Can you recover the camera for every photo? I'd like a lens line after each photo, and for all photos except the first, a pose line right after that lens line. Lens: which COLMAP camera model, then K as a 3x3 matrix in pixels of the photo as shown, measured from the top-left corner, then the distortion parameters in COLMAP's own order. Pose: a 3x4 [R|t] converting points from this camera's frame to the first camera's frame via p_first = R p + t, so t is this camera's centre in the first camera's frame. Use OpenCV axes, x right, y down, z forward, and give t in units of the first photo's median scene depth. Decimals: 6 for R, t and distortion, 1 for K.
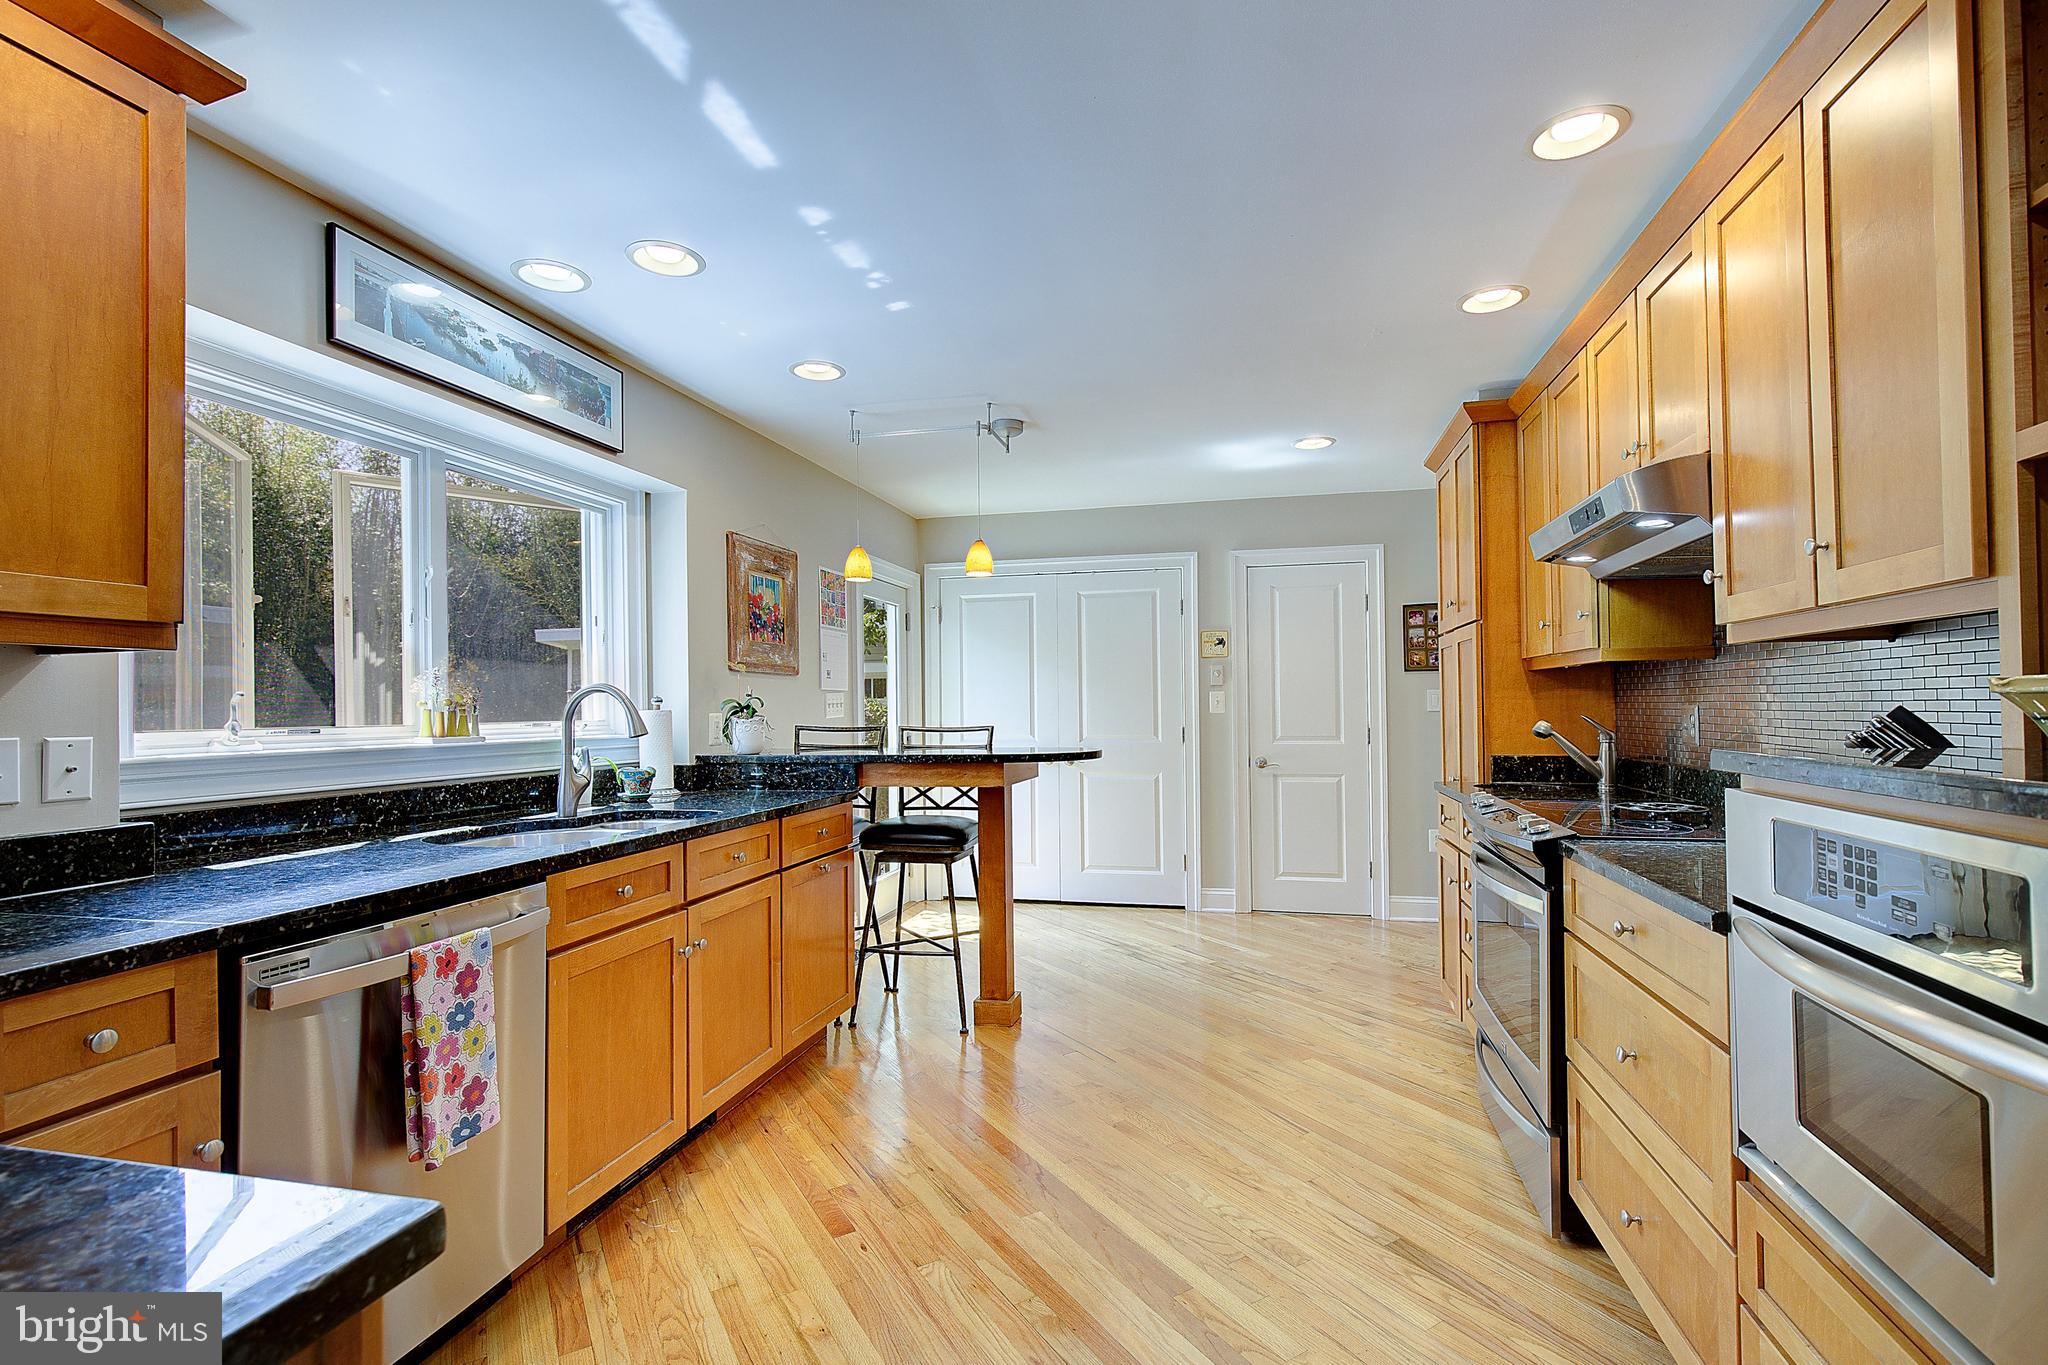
lens RADIAL K [[921.1, 0, 1049.5], [0, 921.1, 697.6], [0, 0, 1]] dist [-0.002648, 0.000459]
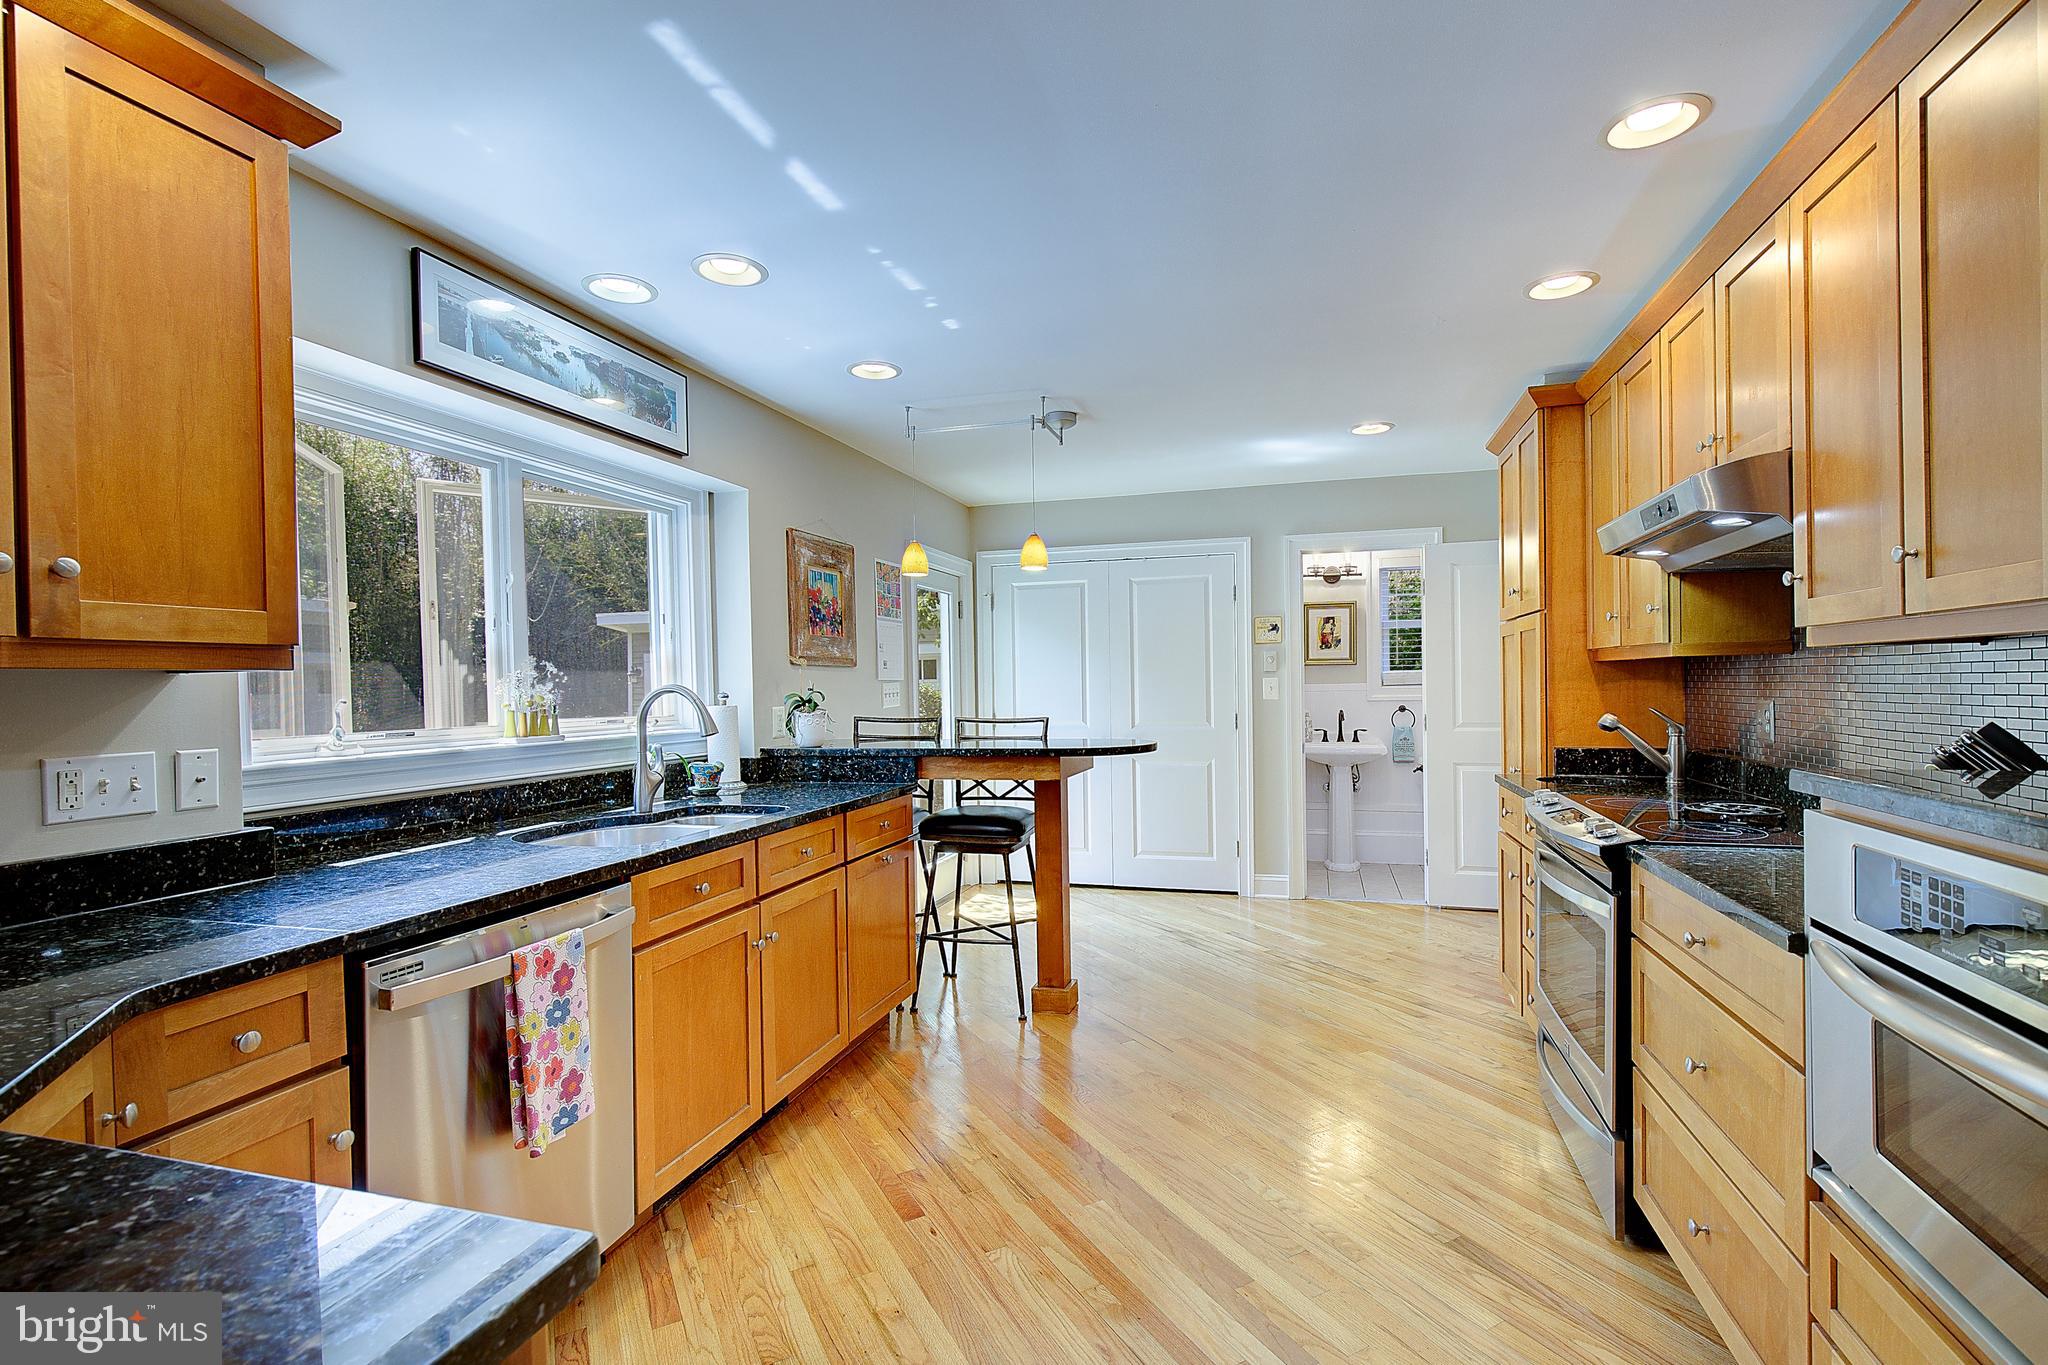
lens RADIAL K [[921.1, 0, 1049.5], [0, 921.1, 697.6], [0, 0, 1]] dist [-0.002648, 0.000459]
pose [[0.998691, -0.004197, -0.050976, -0.010661], [0.005525, 0.999648, 0.025947, -0.022308], [0.050849, -0.026195, 0.998363, -0.010707]]
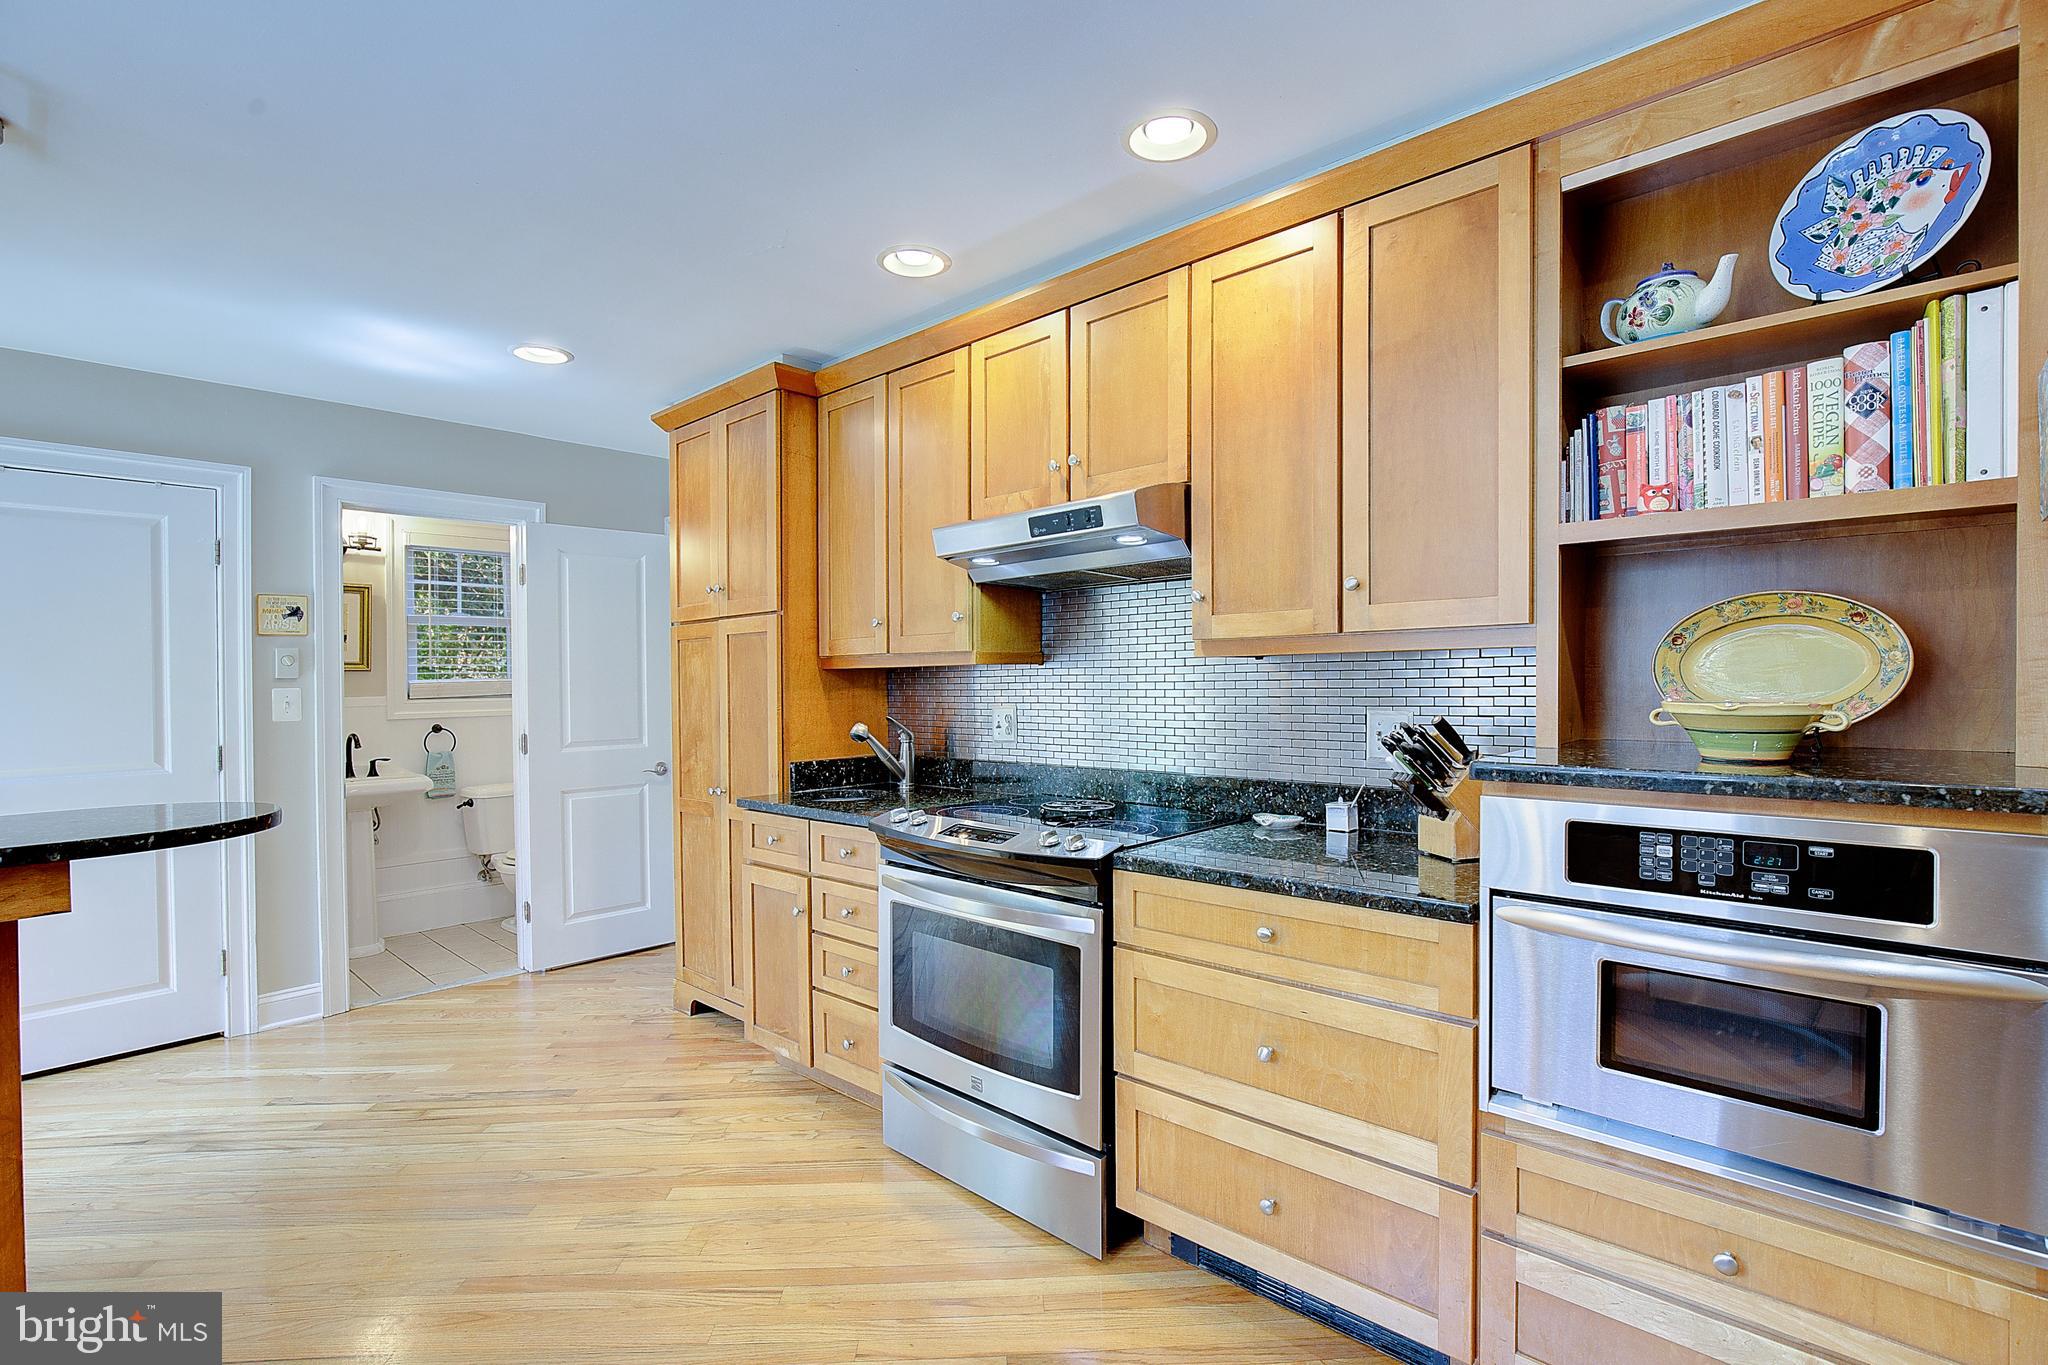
lens RADIAL K [[929.8, 0, 1031.3], [0, 929.8, 695.8], [0, 0, 1]] dist [-0.017368, 0.000001]
pose [[0.487522, -0.013116, 0.873012, -0.233955], [0.001604, 0.999899, 0.014126, -0.017820], [-0.873109, -0.005486, 0.487494, 0.407688]]
